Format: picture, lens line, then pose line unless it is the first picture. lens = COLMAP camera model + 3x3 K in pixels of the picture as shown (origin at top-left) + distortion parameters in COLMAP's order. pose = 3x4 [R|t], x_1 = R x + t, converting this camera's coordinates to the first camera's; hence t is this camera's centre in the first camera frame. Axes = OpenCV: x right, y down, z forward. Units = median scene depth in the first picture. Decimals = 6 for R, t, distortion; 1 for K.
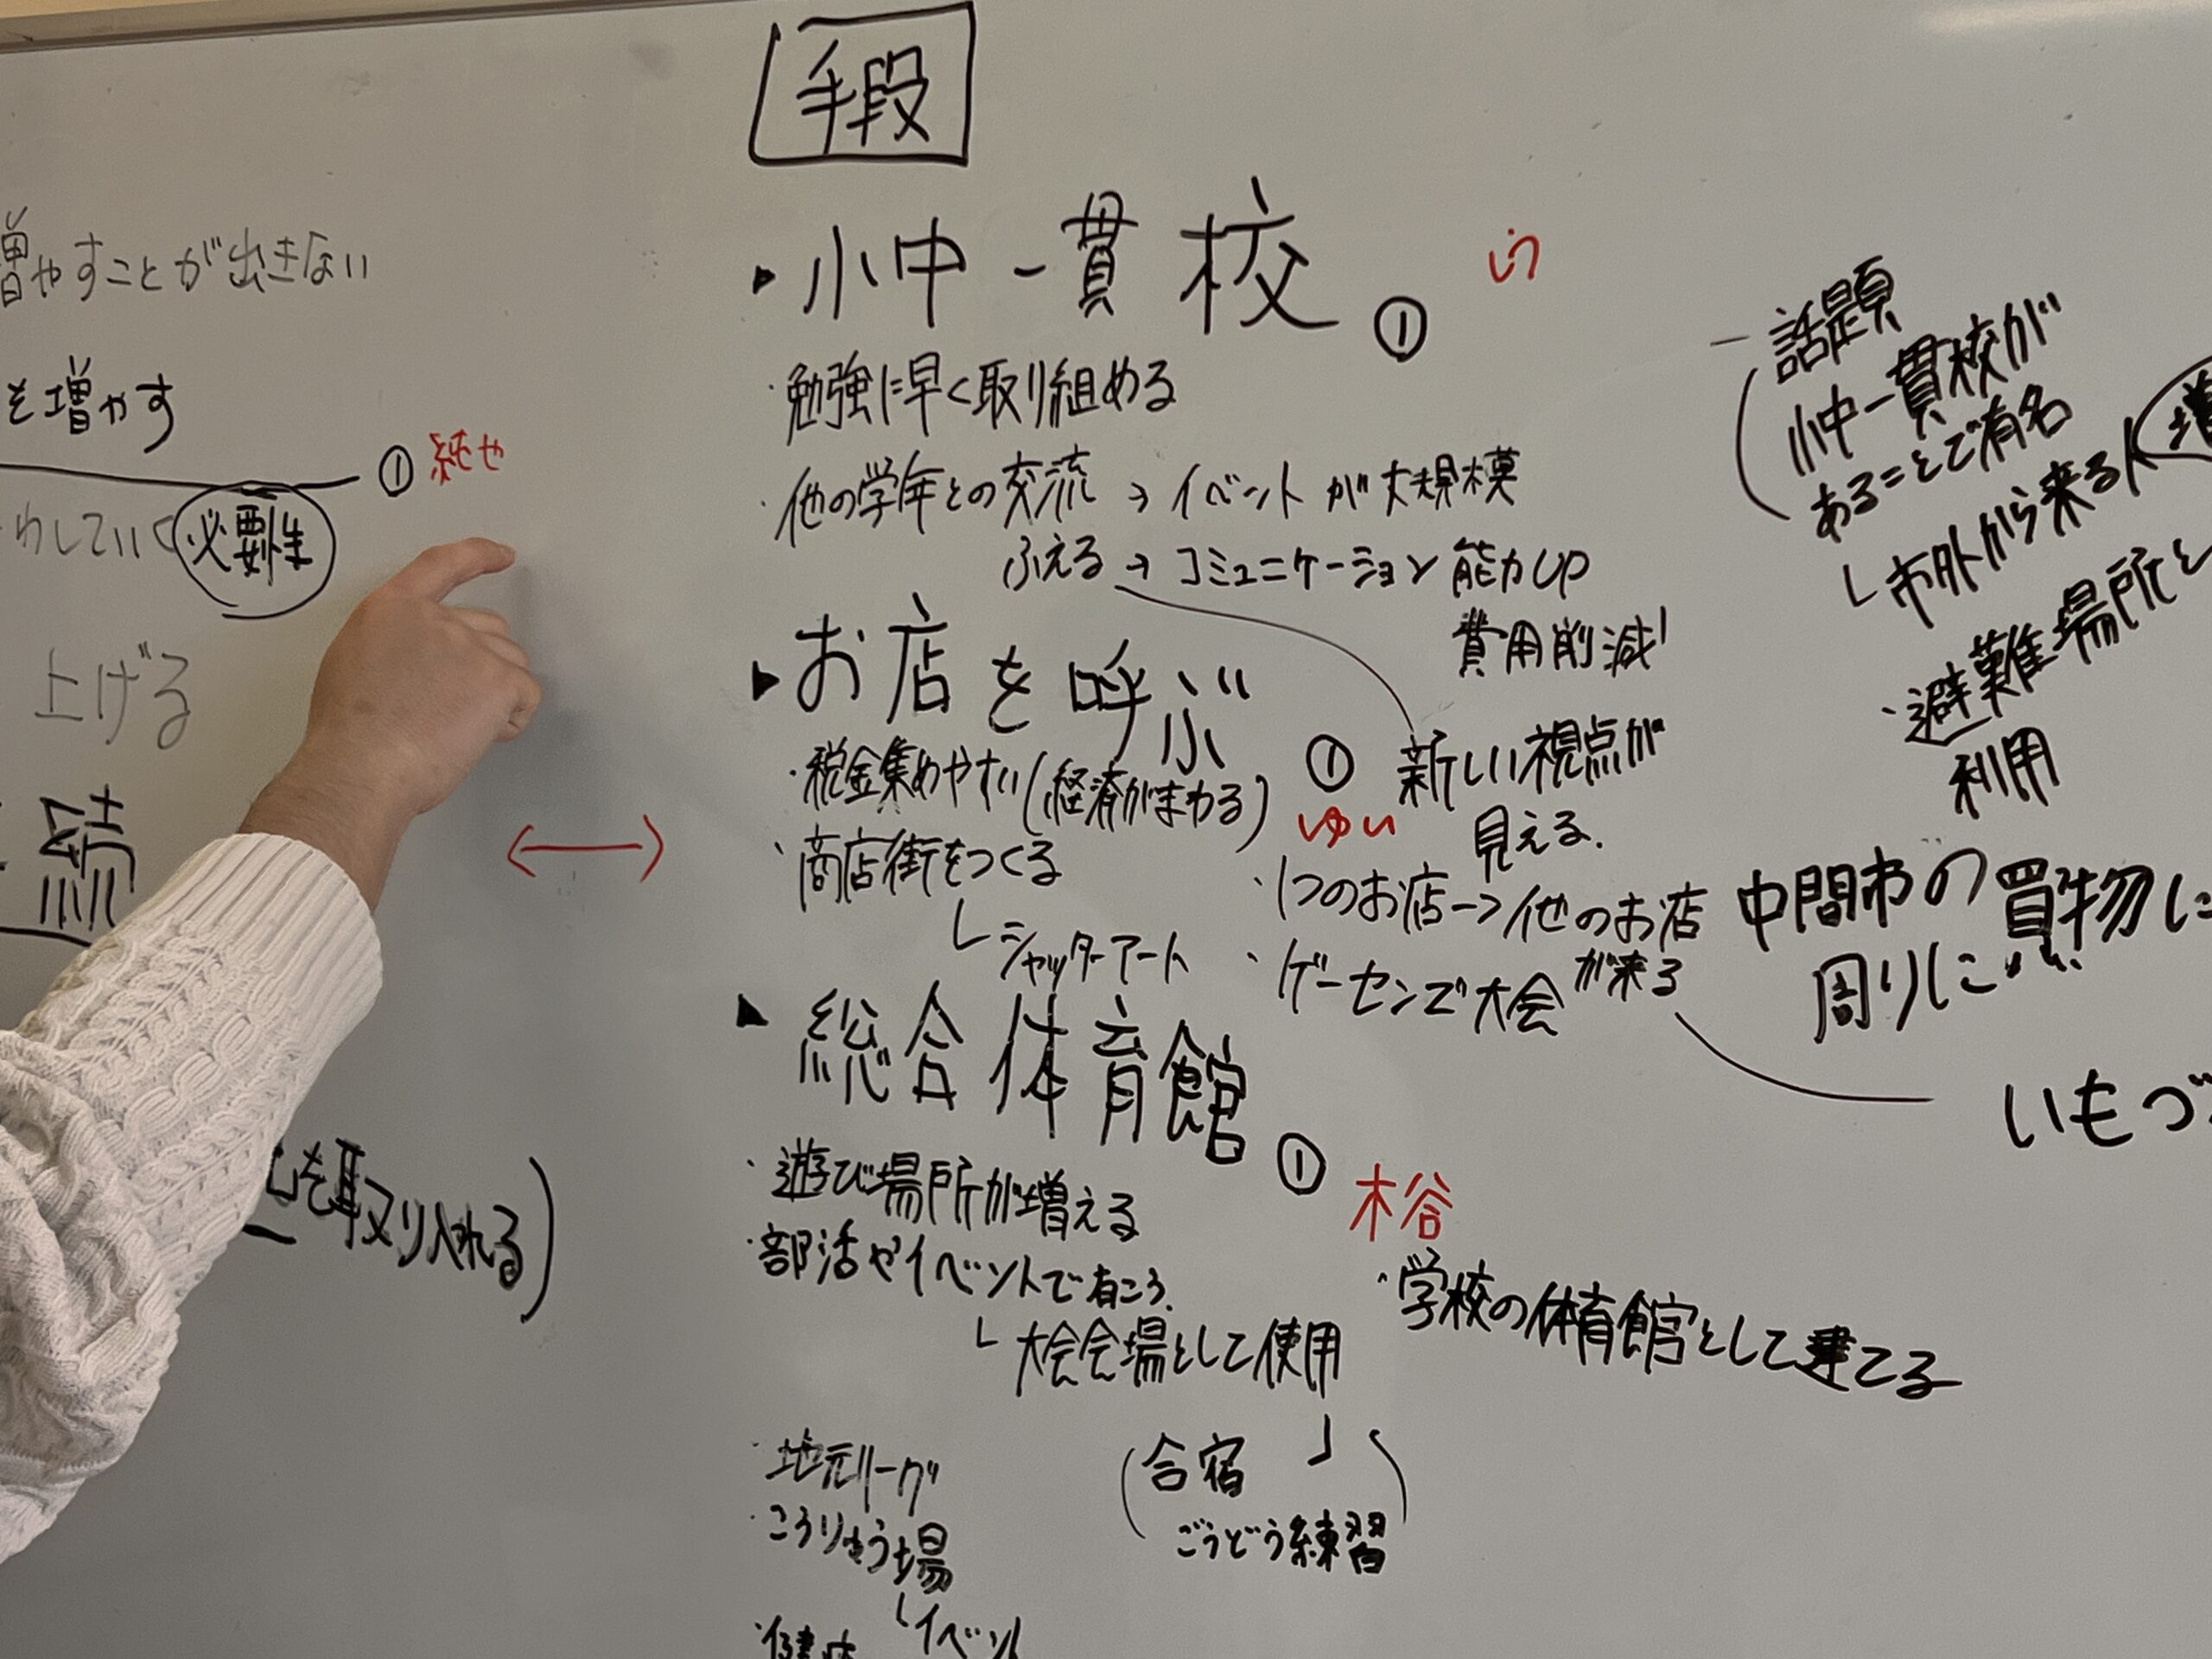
lens RADIAL K [[3388.8, 0, 1110.1], [0, 3388.8, 777.8], [0, 0, 1]] dist [0.280113, -1.178809]
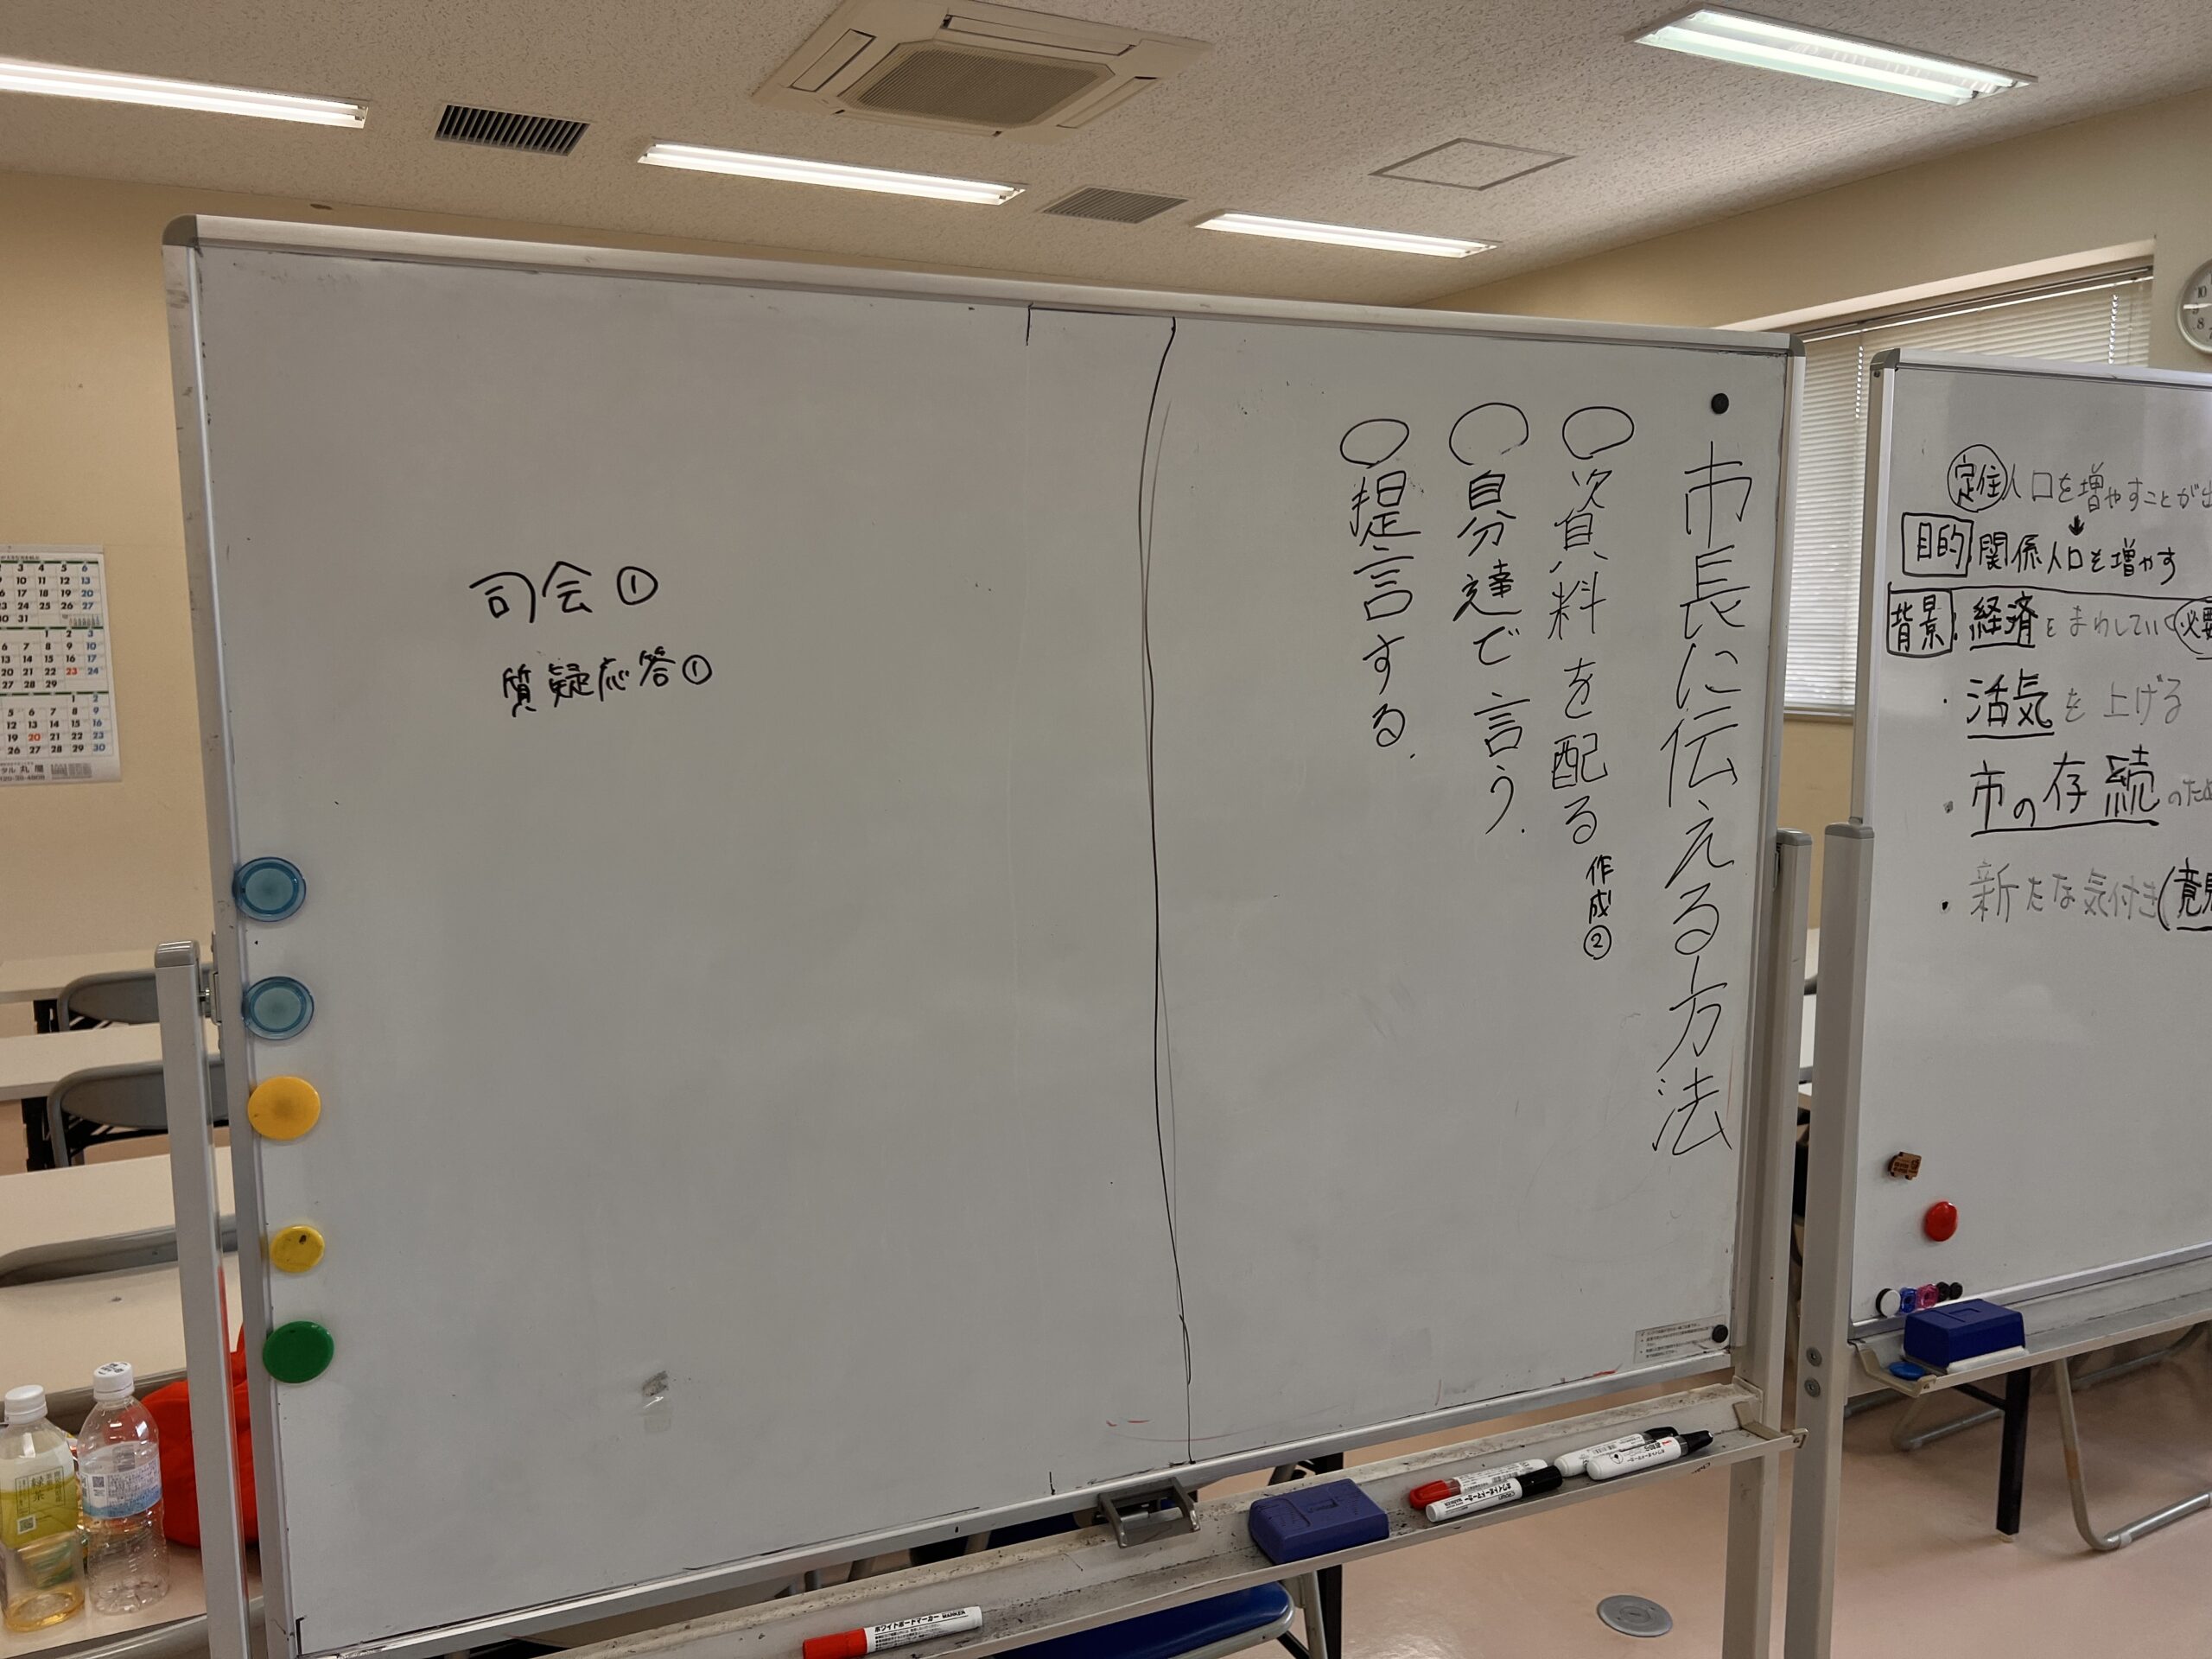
lens RADIAL K [[1670.8, 0, 1097.0], [0, 1670.8, 829.4], [0, 0, 1]] dist [0.046277, -0.059868]
pose [[0.511102, -0.160335, 0.844433, -1.813088], [0.077190, 0.987040, 0.140692, -0.170694], [-0.856047, -0.006727, 0.516854, 1.227417]]
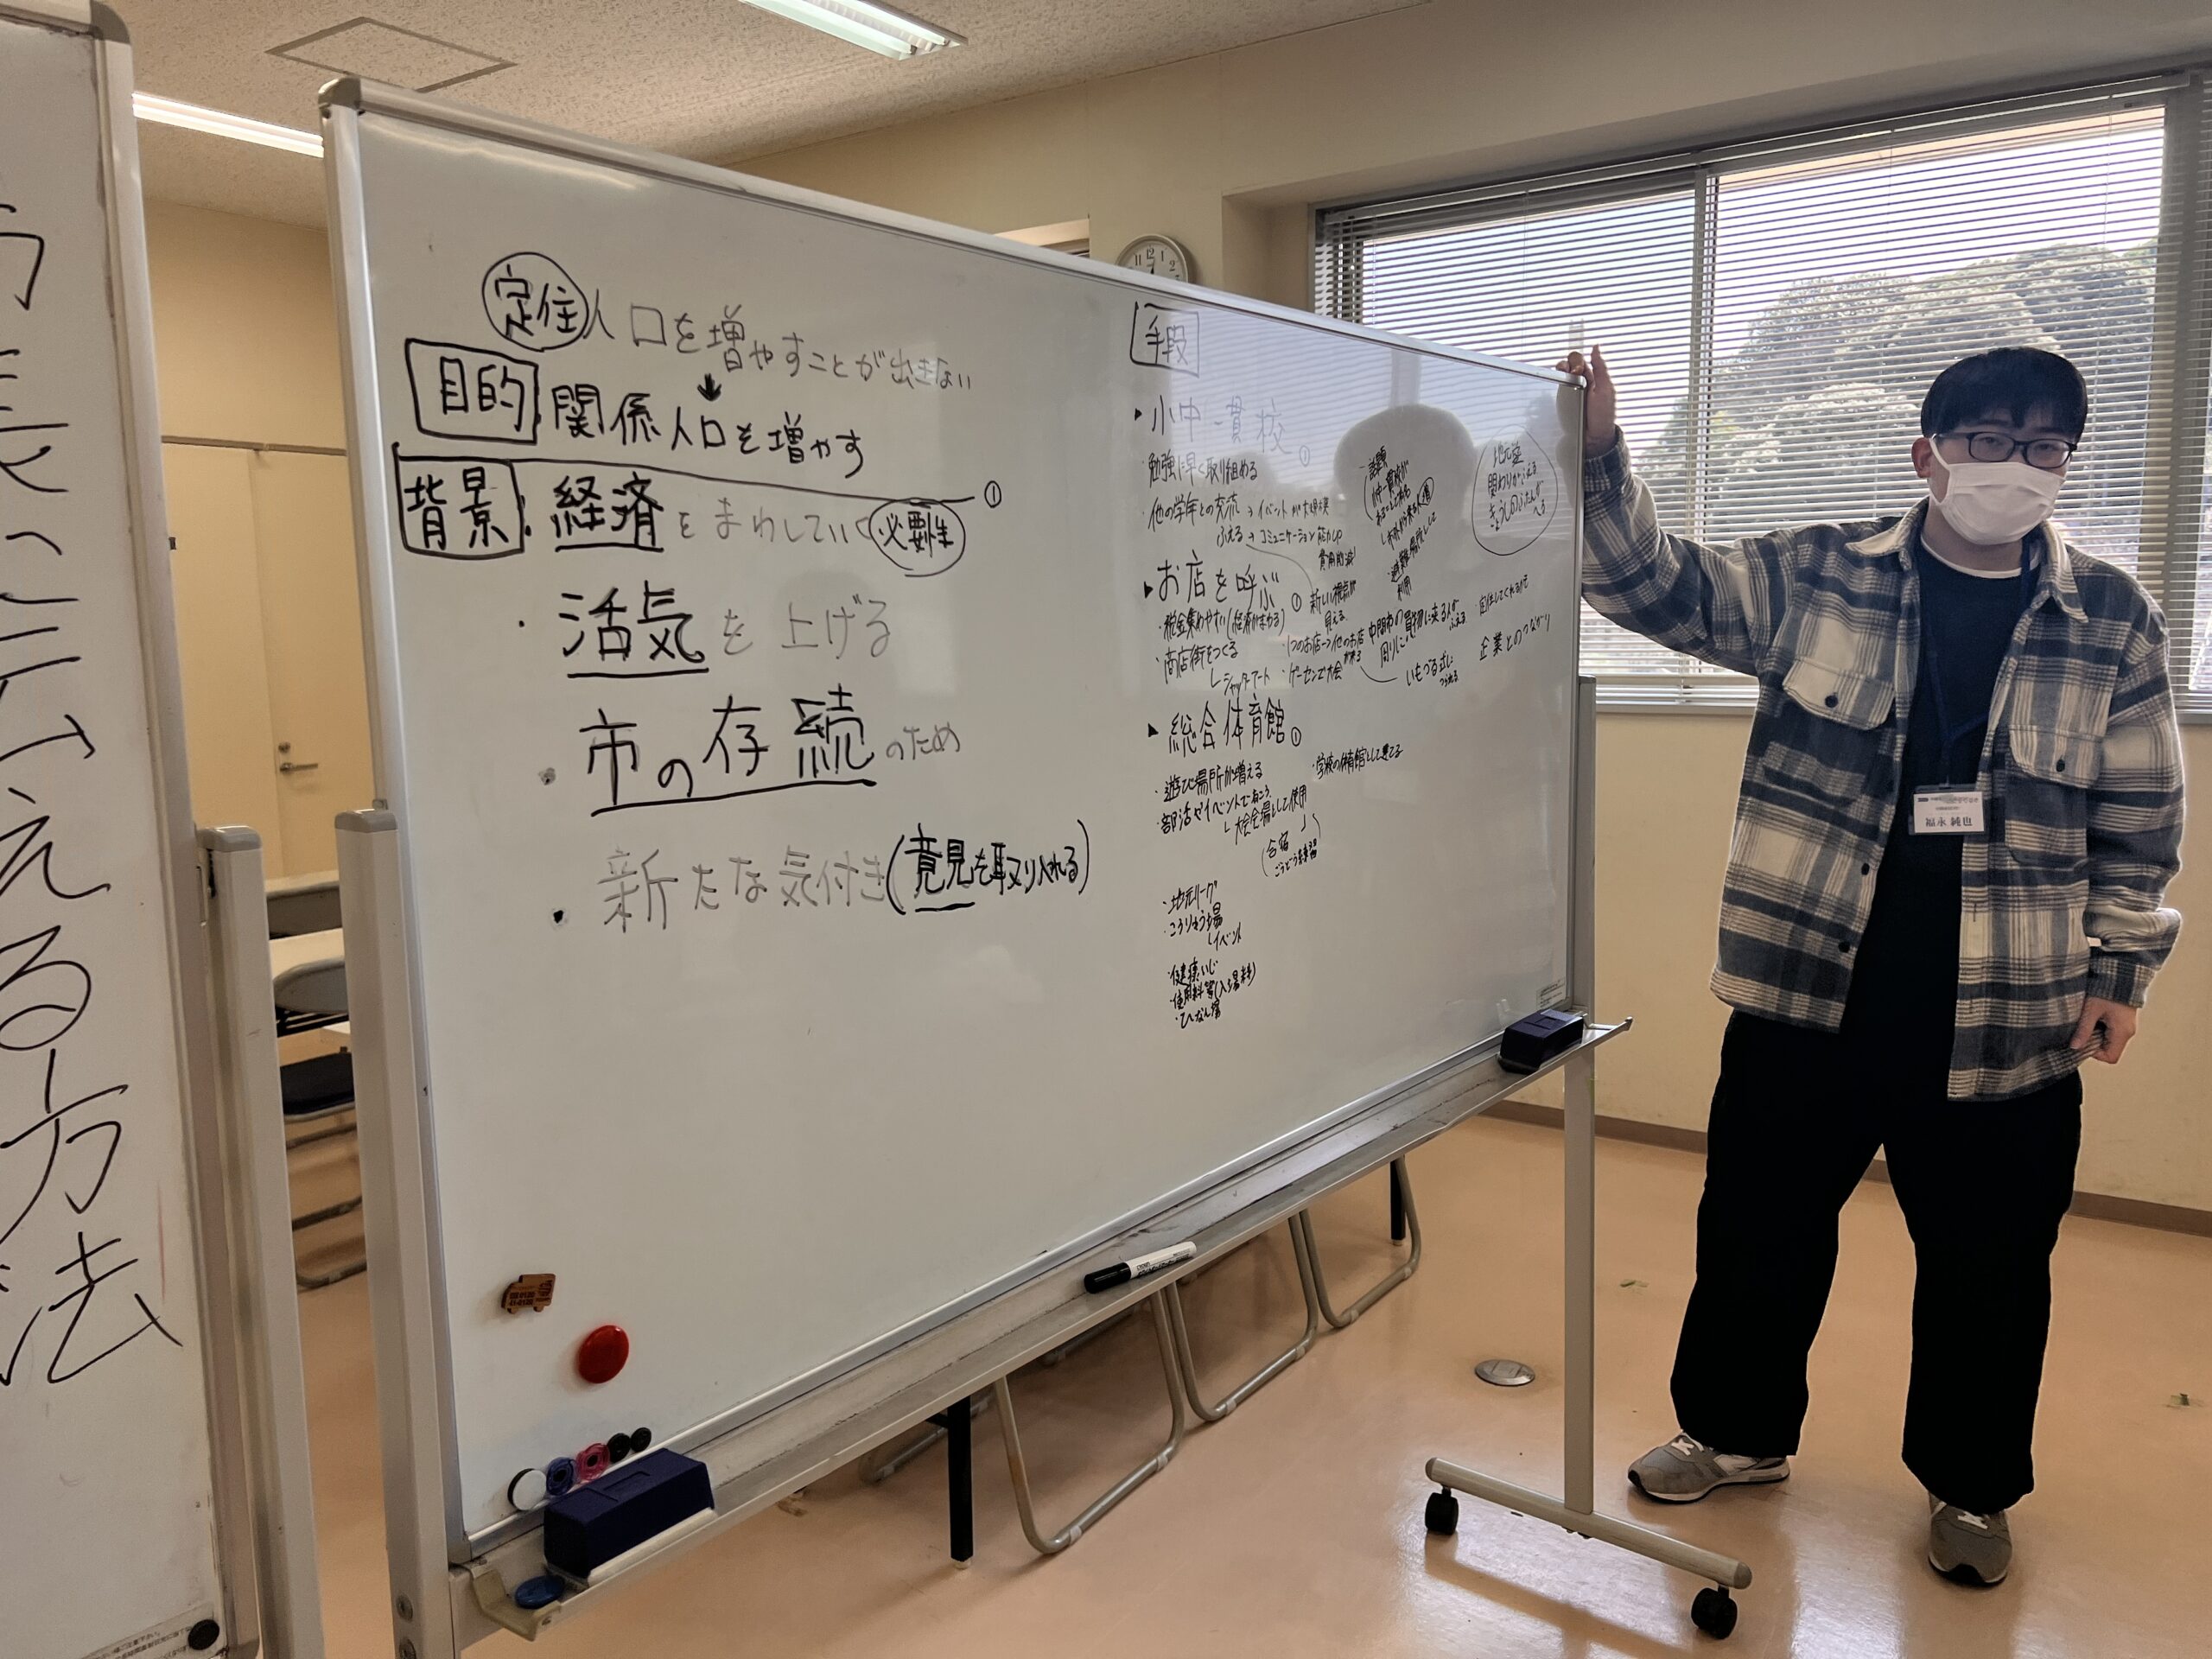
lens RADIAL K [[1662.5, 0, 1117.3], [0, 1662.5, 833.0], [0, 0, 1]] dist [0.048609, -0.067215]
pose [[0.033766, -0.186402, 0.981893, -1.310965], [0.068352, 0.980584, 0.183803, -0.078590], [-0.997090, 0.060908, 0.045852, 1.011893]]
